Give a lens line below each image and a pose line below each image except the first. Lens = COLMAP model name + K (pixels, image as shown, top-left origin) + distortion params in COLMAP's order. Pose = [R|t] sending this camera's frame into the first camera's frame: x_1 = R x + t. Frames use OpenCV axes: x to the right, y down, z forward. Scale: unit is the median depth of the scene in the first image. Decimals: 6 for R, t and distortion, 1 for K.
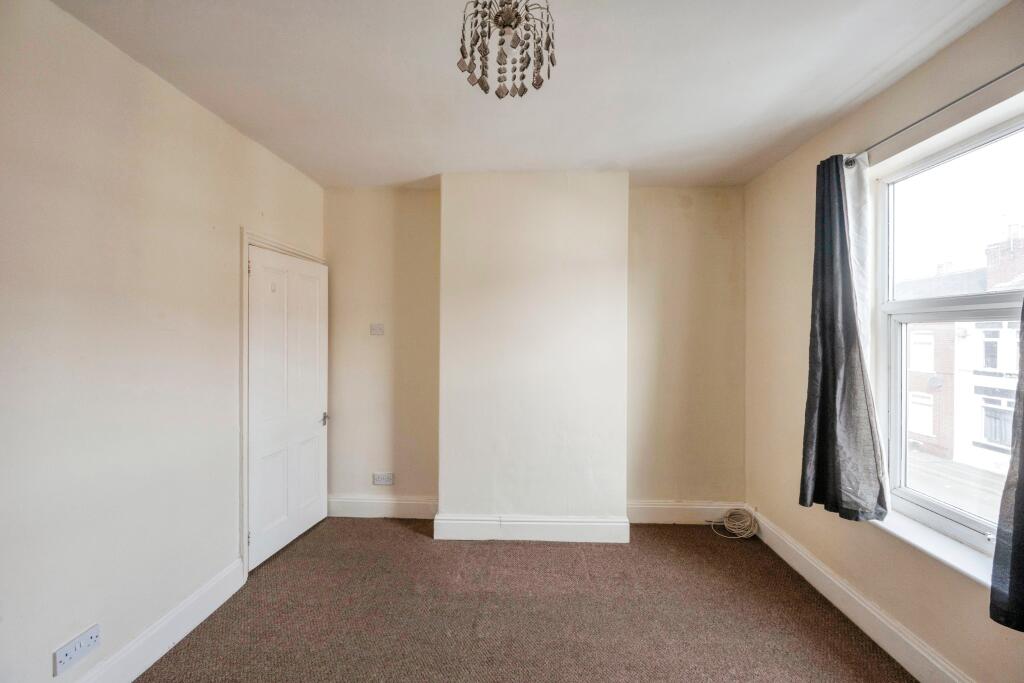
lens RADIAL K [[407.2, 0, 514.0], [0, 407.2, 338.6], [0, 0, 1]] dist [0.001451, 0.000075]
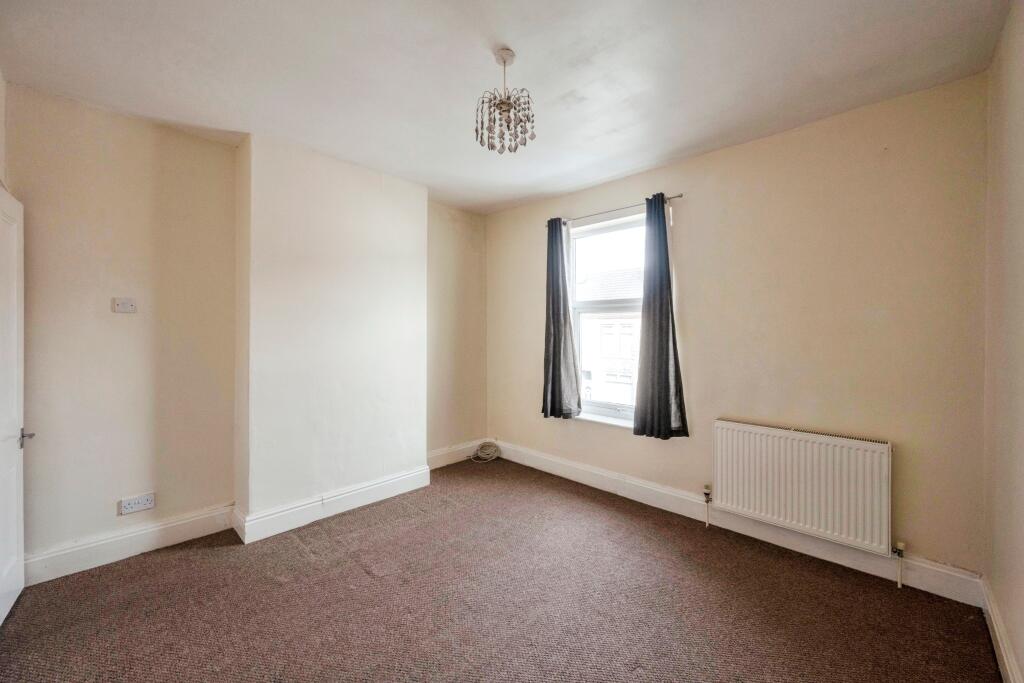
lens RADIAL K [[408.3, 0, 514.3], [0, 408.3, 332.0], [0, 0, 1]] dist [-0.000186, -0.000075]
pose [[0.665673, -0.004014, 0.746233, -0.480253], [0.007977, 0.999967, -0.001736, 0.038014], [-0.746201, 0.007108, 0.665683, -0.031782]]
